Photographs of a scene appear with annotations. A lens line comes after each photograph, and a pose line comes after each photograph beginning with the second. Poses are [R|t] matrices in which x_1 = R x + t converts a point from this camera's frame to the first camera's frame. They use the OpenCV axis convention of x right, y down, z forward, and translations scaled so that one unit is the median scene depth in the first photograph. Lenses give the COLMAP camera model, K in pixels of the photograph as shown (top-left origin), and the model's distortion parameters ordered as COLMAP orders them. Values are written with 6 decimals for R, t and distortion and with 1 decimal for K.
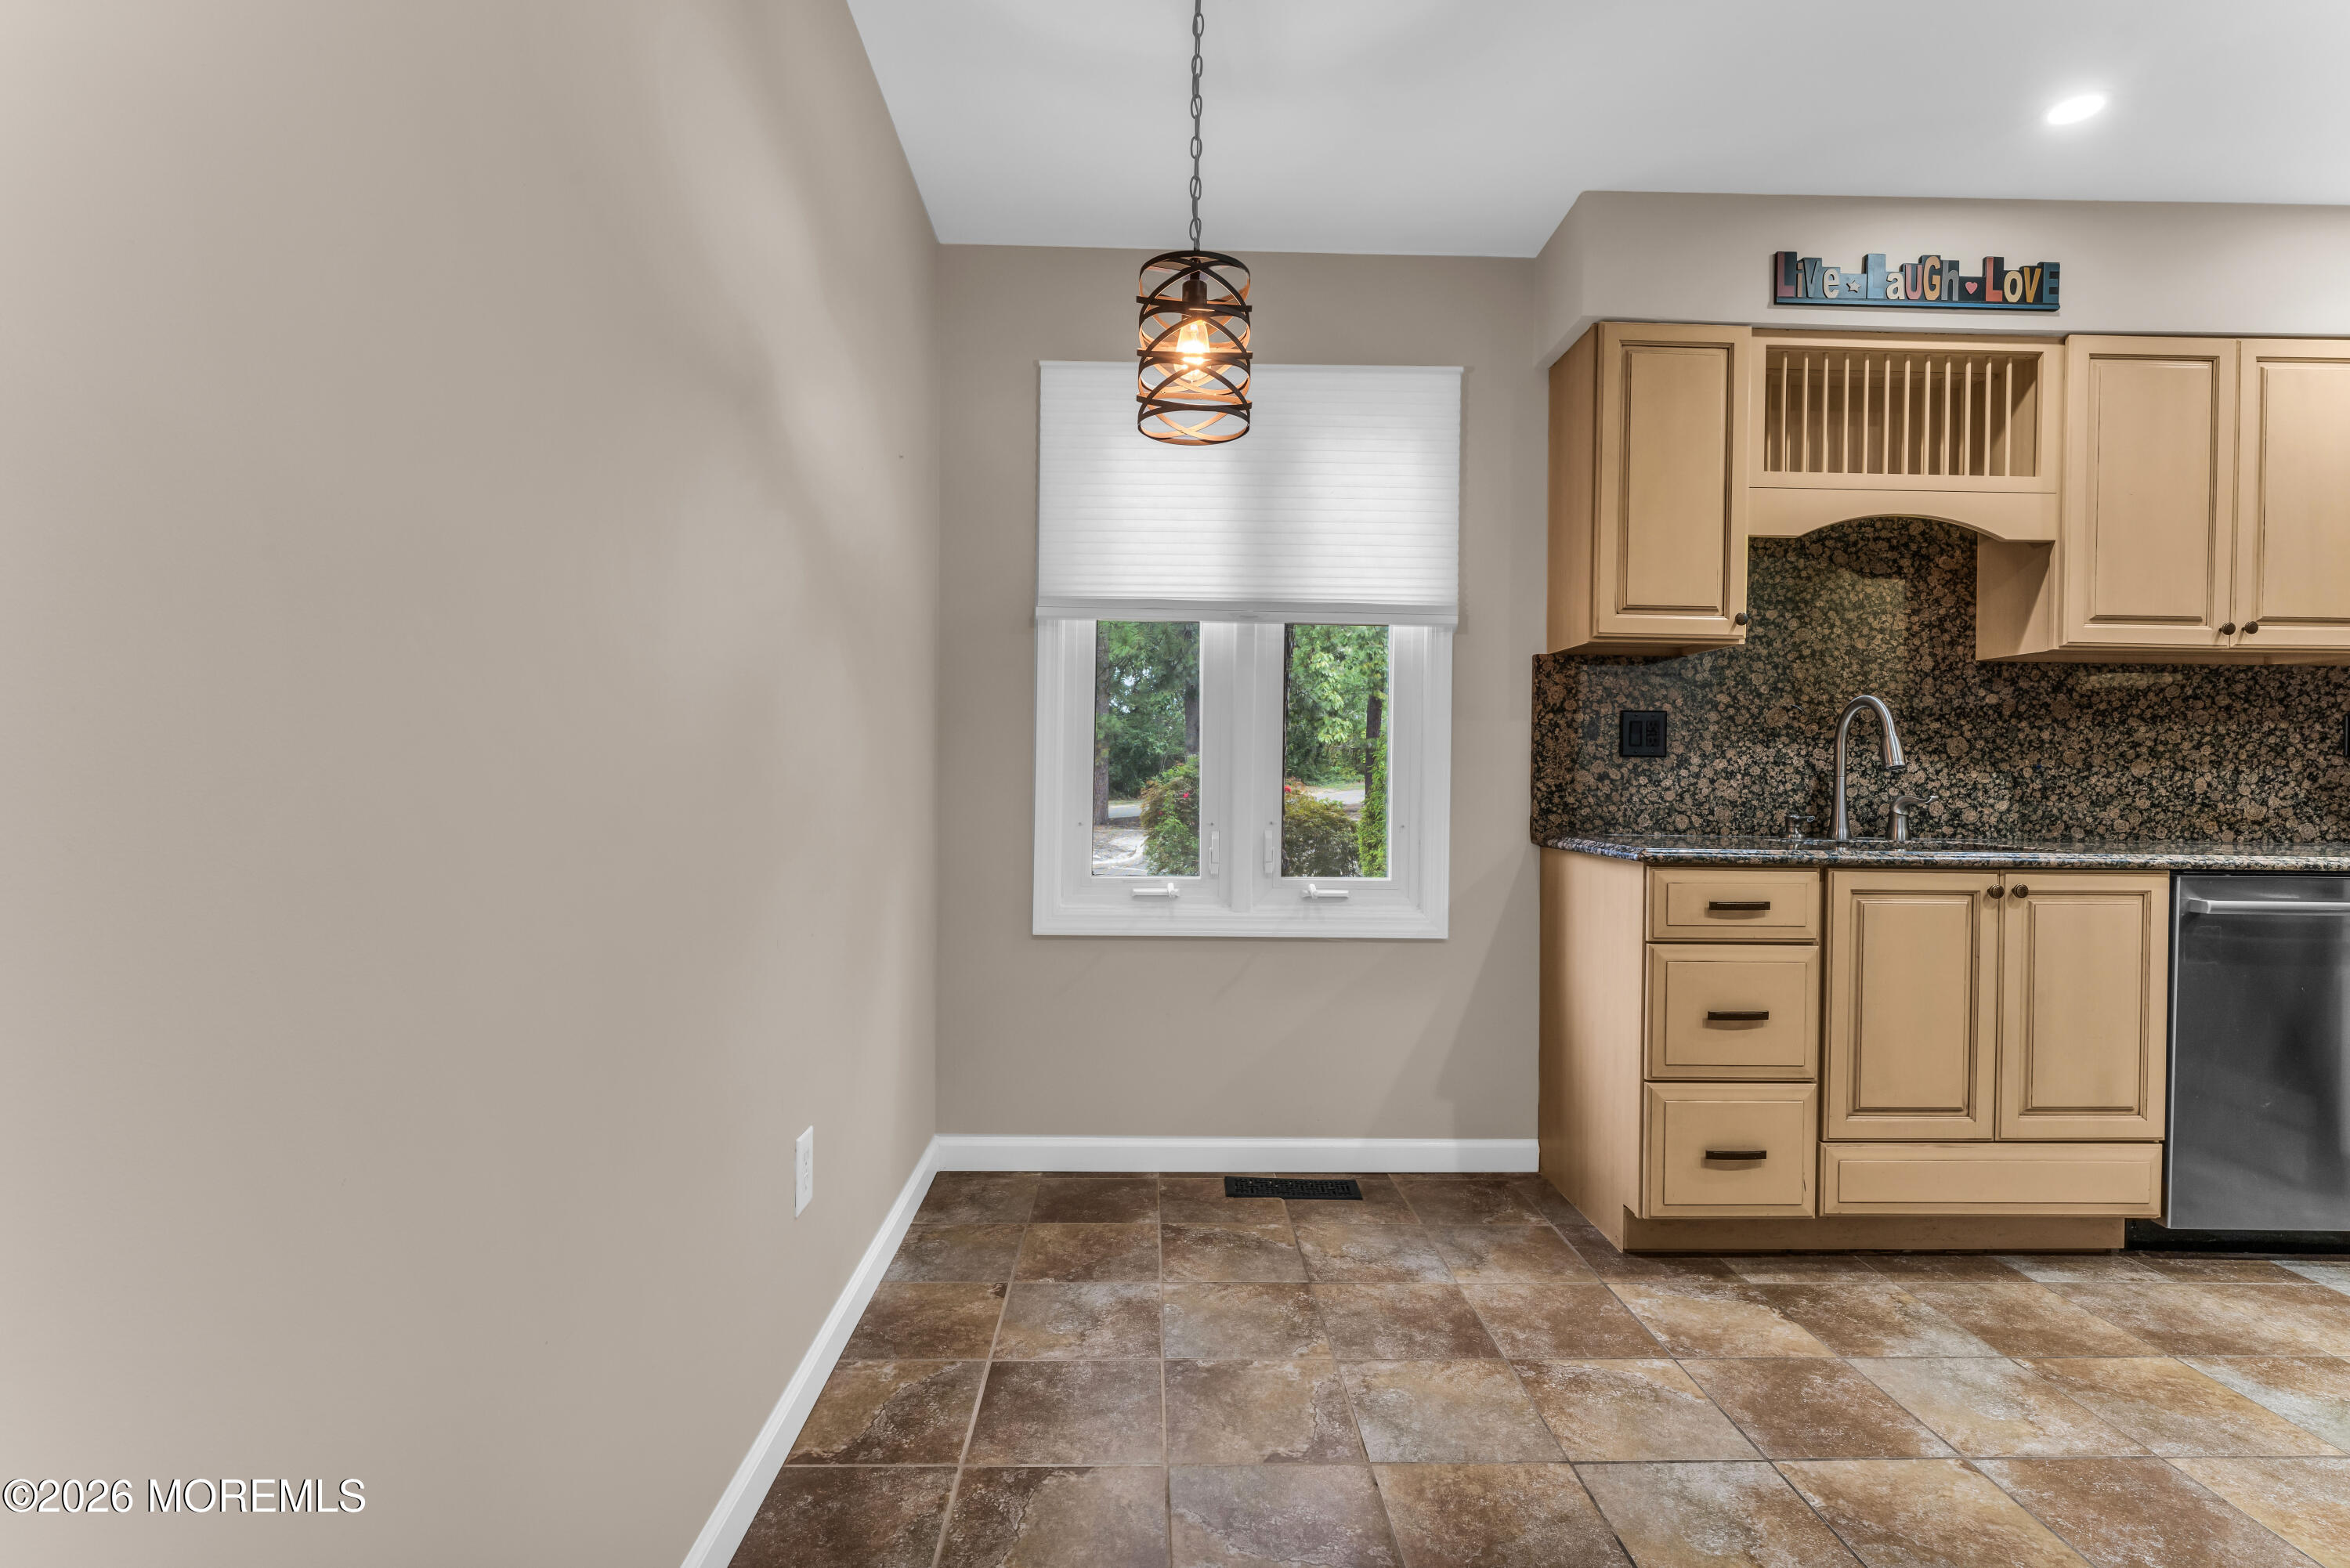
lens RADIAL K [[1141.9, 0, 1162.6], [0, 1141.9, 786.6], [0, 0, 1]] dist [-0.003118, 0.000013]
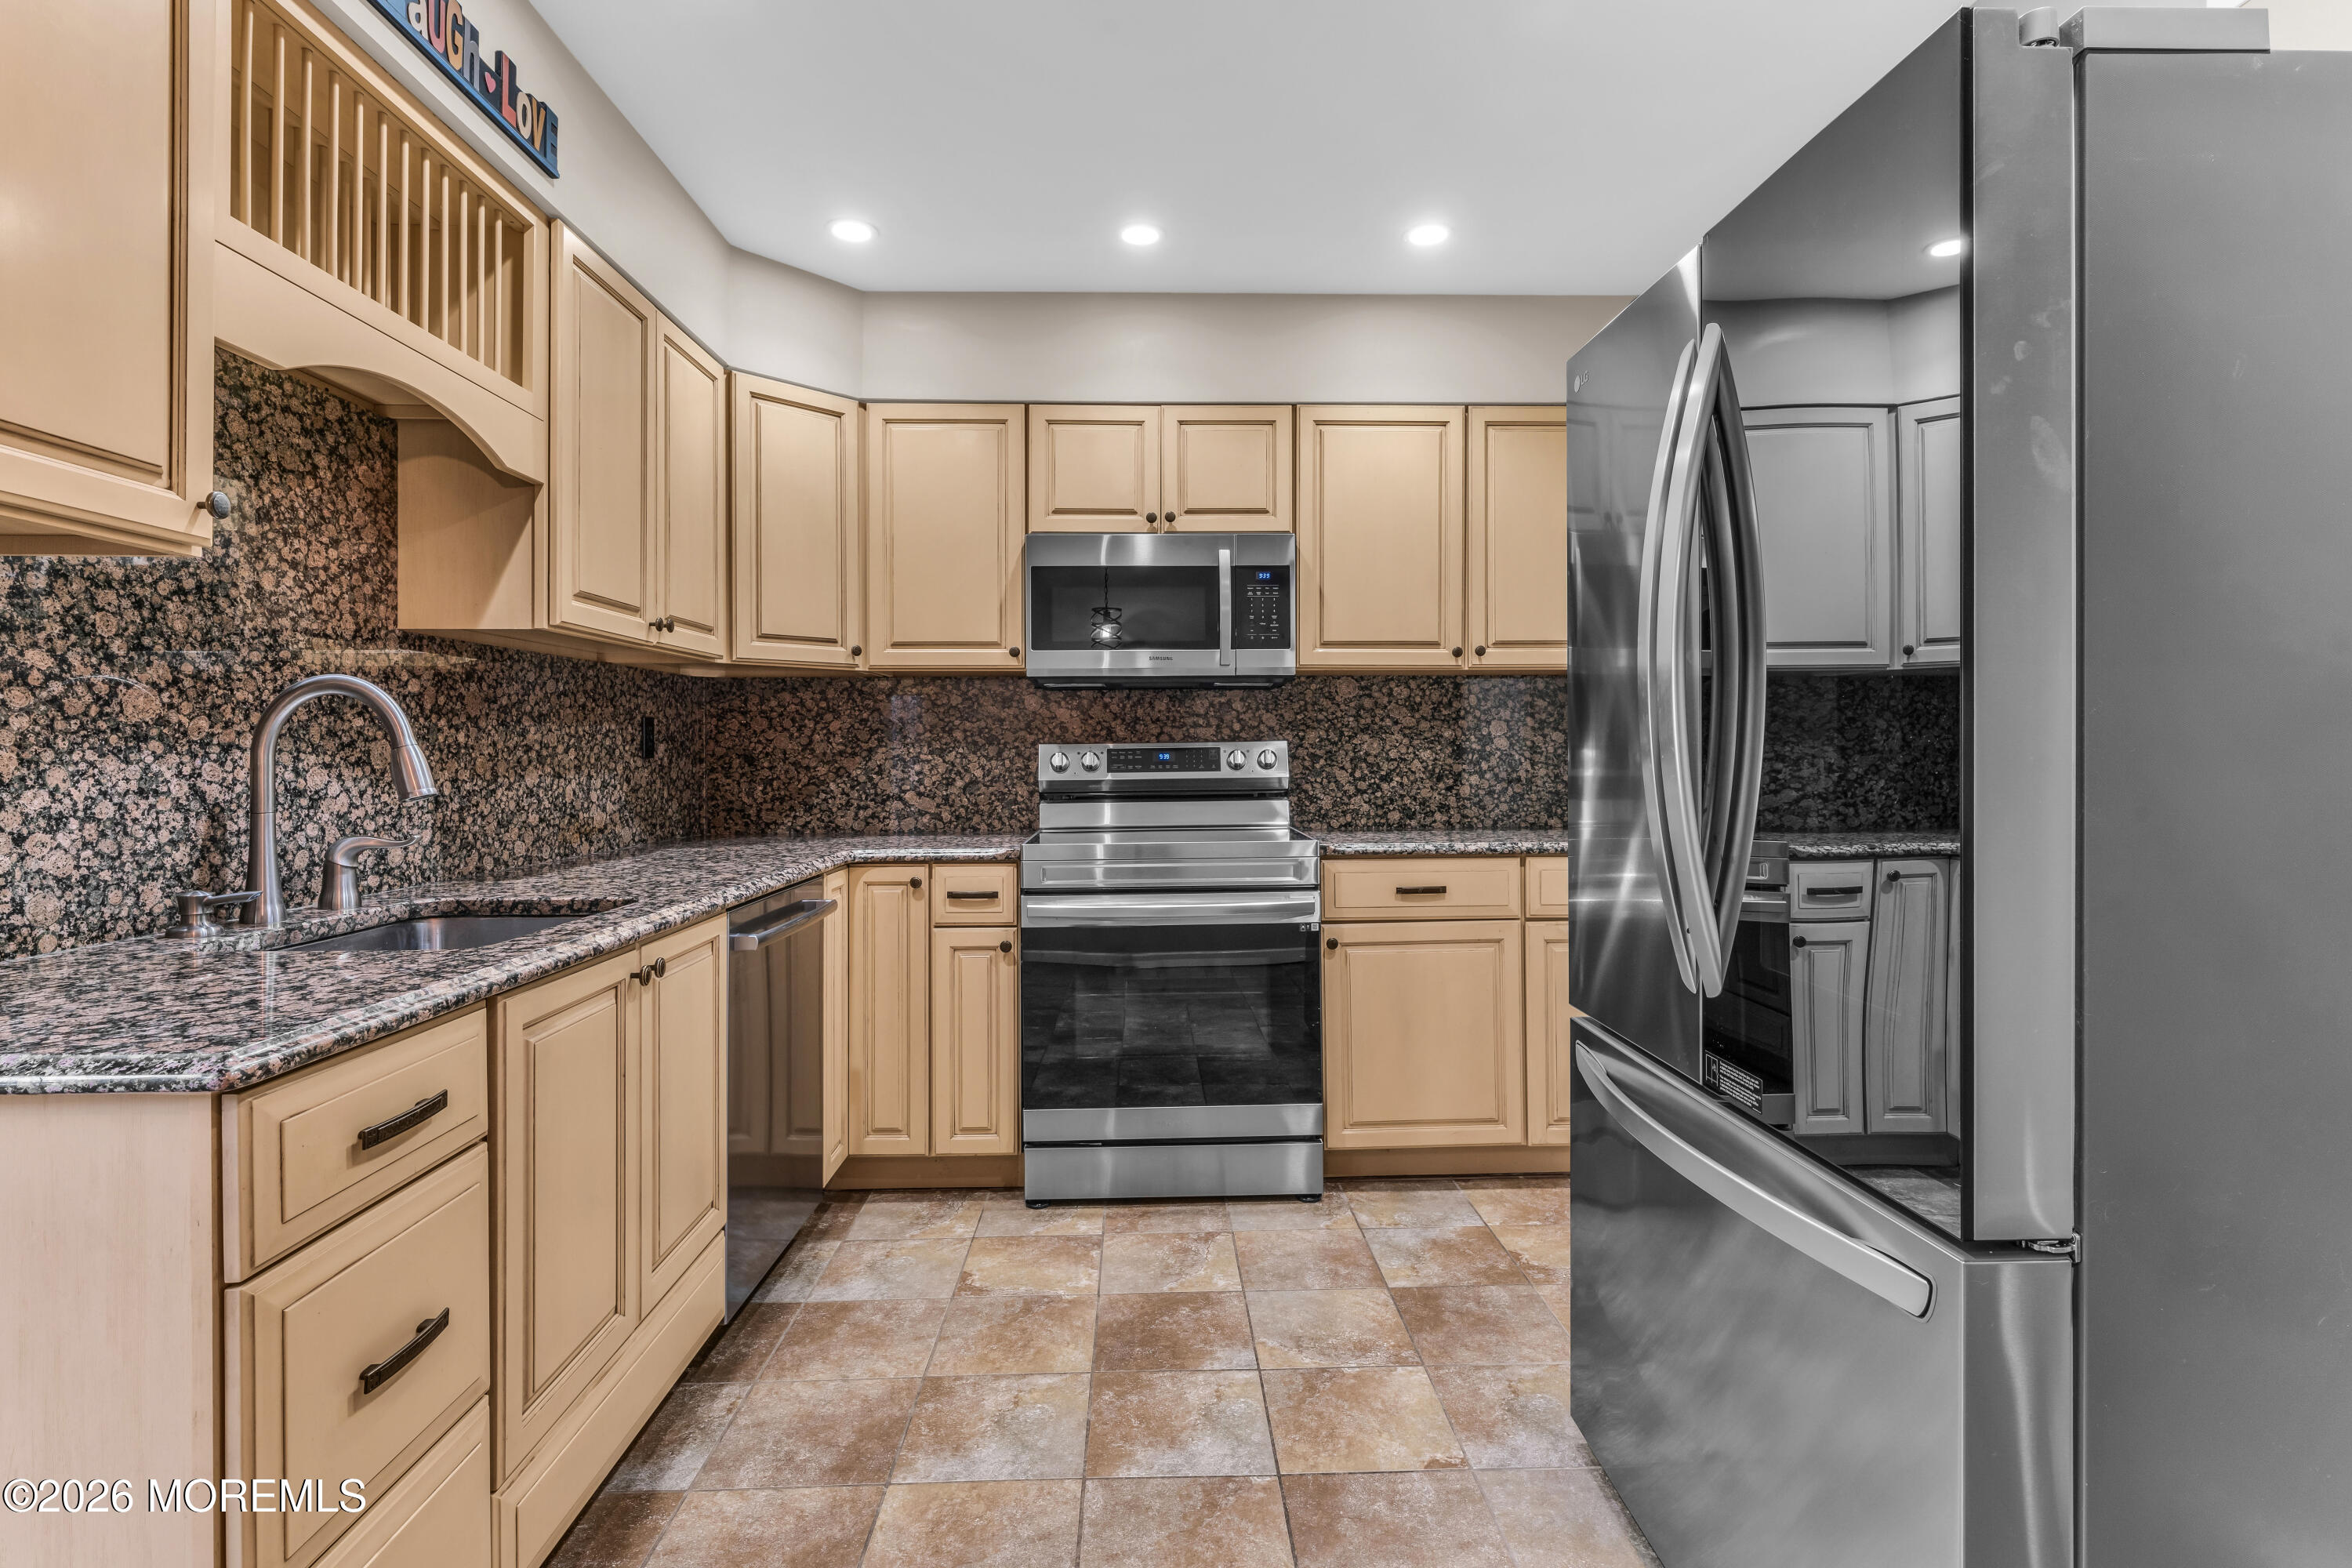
lens RADIAL K [[1142.9, 0, 1179.8], [0, 1142.9, 745.1], [0, 0, 1]] dist [-0.003118, 0.000013]
pose [[-0.010234, -0.008020, 0.999915, 0.021880], [0.011857, 0.999897, 0.008141, -0.040709], [-0.999877, 0.011939, -0.010138, 0.541114]]
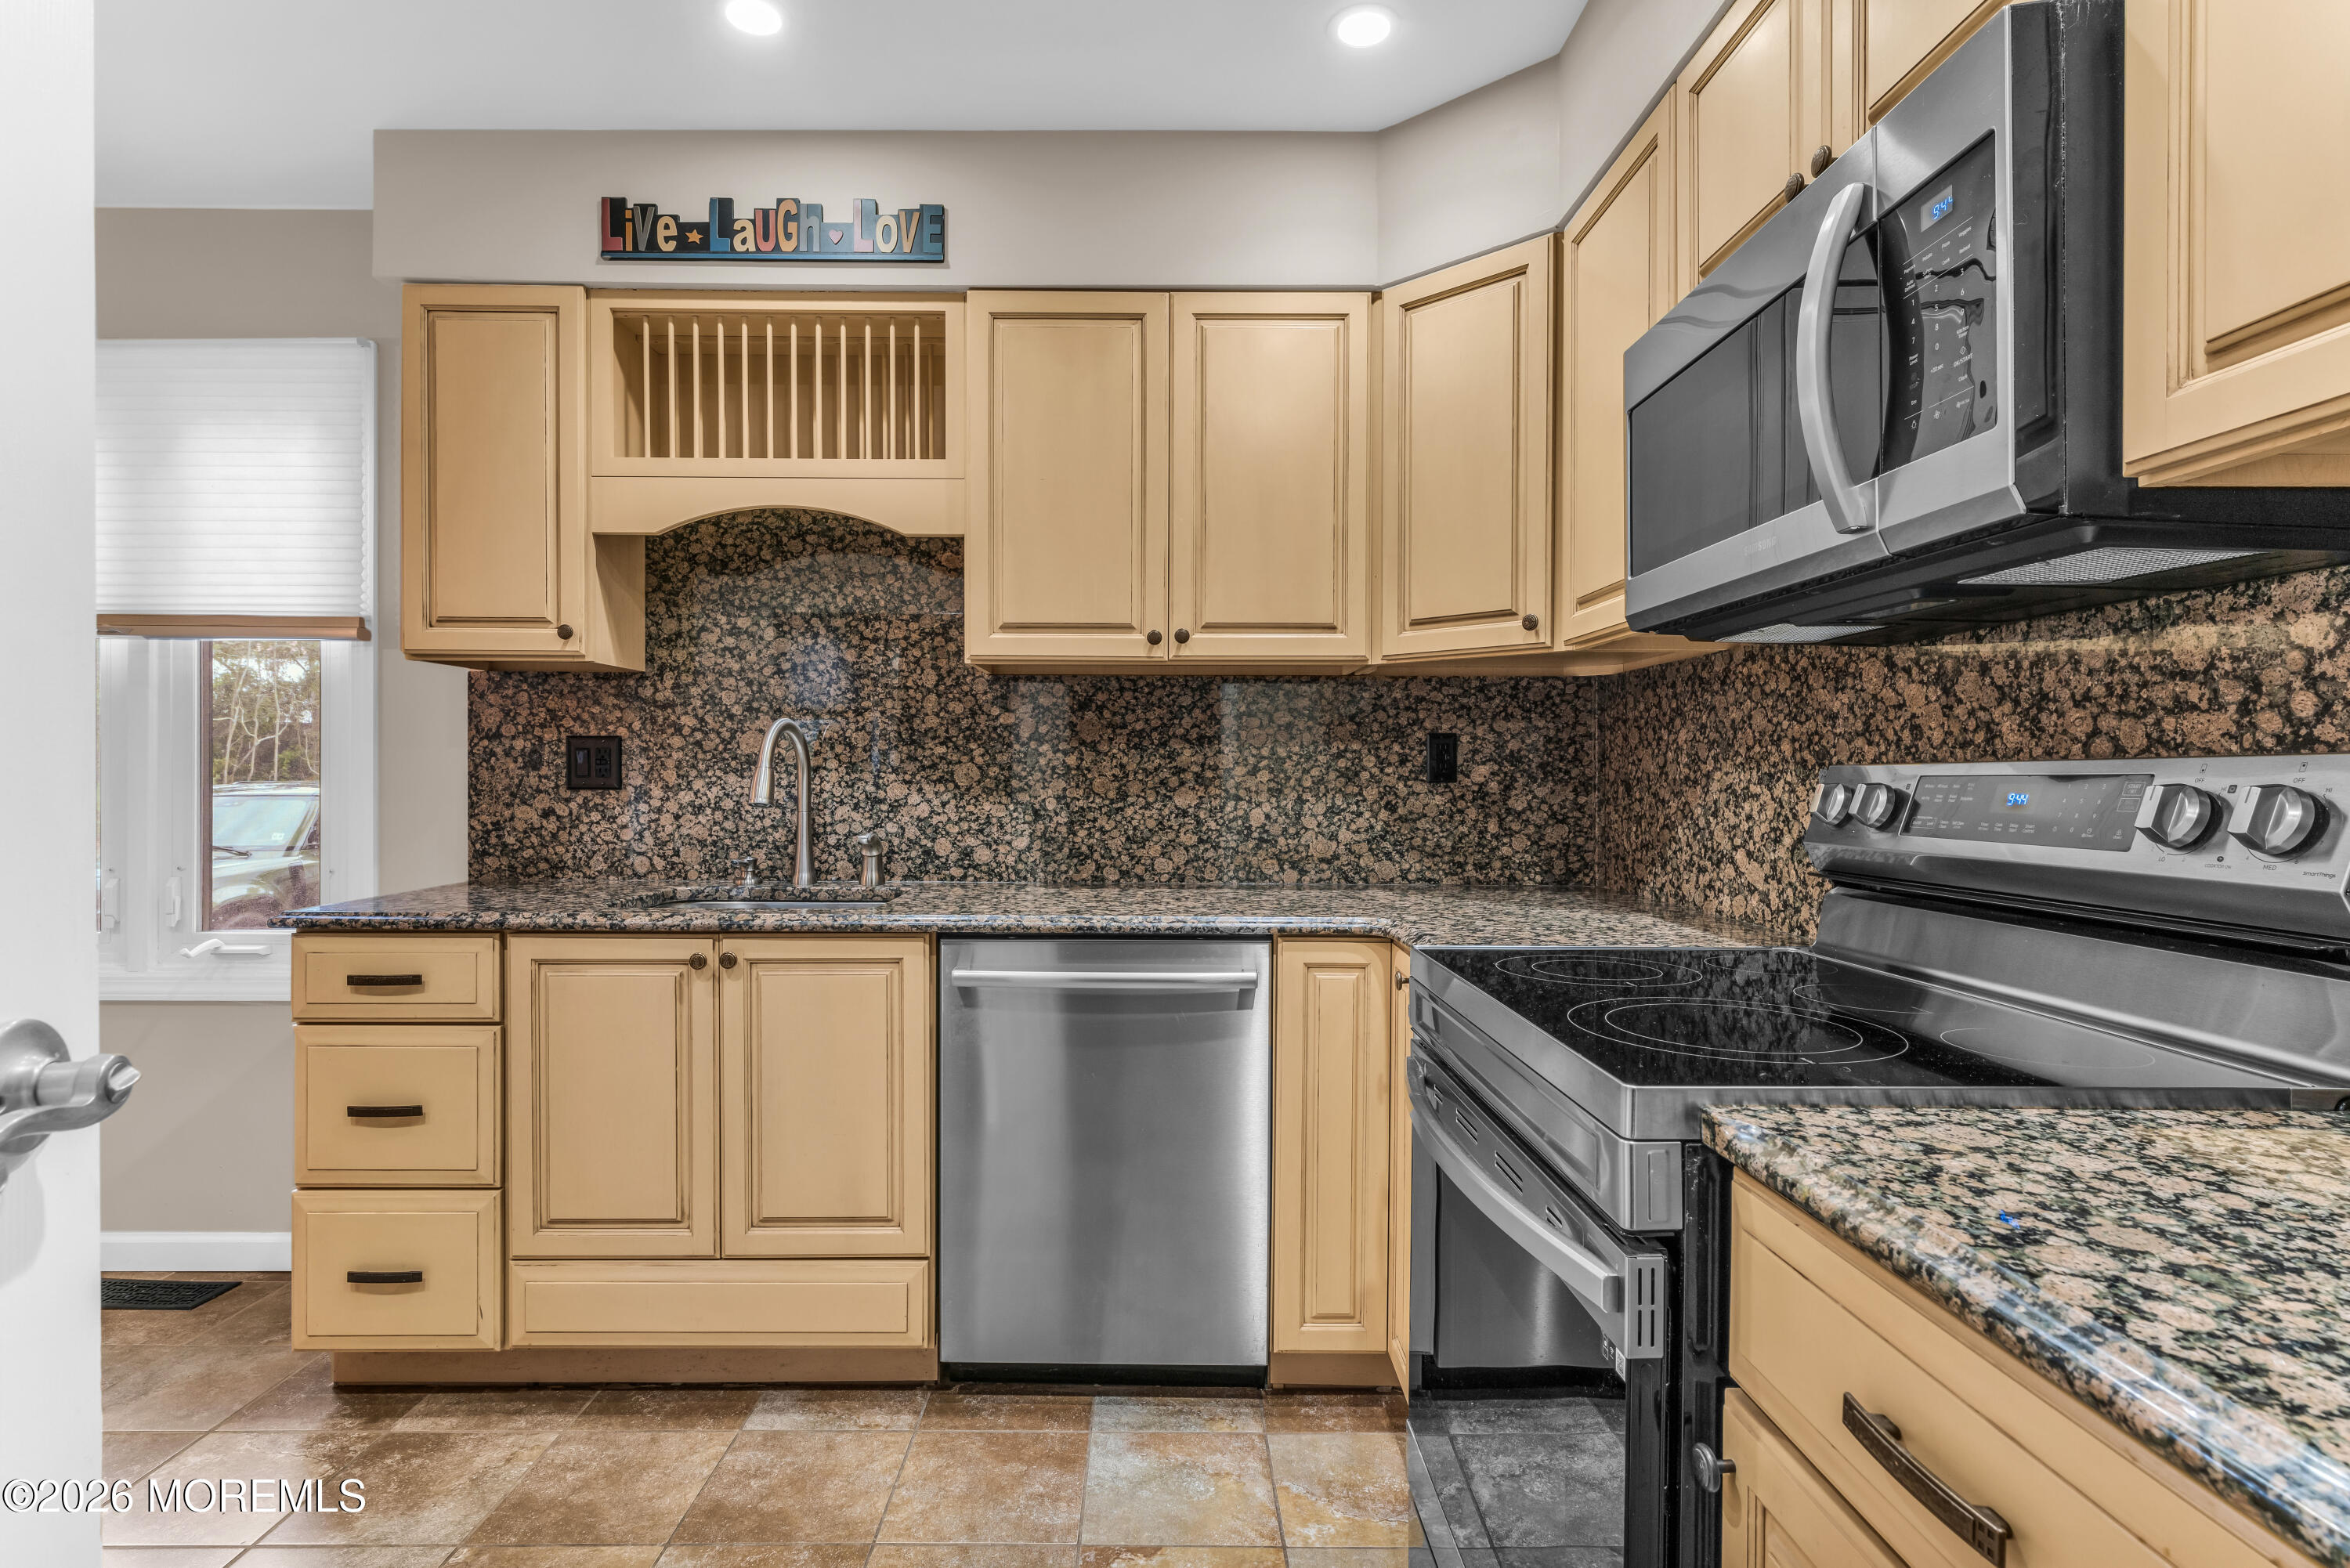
lens RADIAL K [[1186.9, 0, 1190.6], [0, 1186.9, 783.3], [0, 0, 1]] dist [0.000118, -0.001785]
pose [[0.999904, -0.007544, -0.011591, 0.881378], [0.007565, 0.999970, 0.001845, -0.028903], [0.011577, -0.001932, 0.999931, 0.109918]]
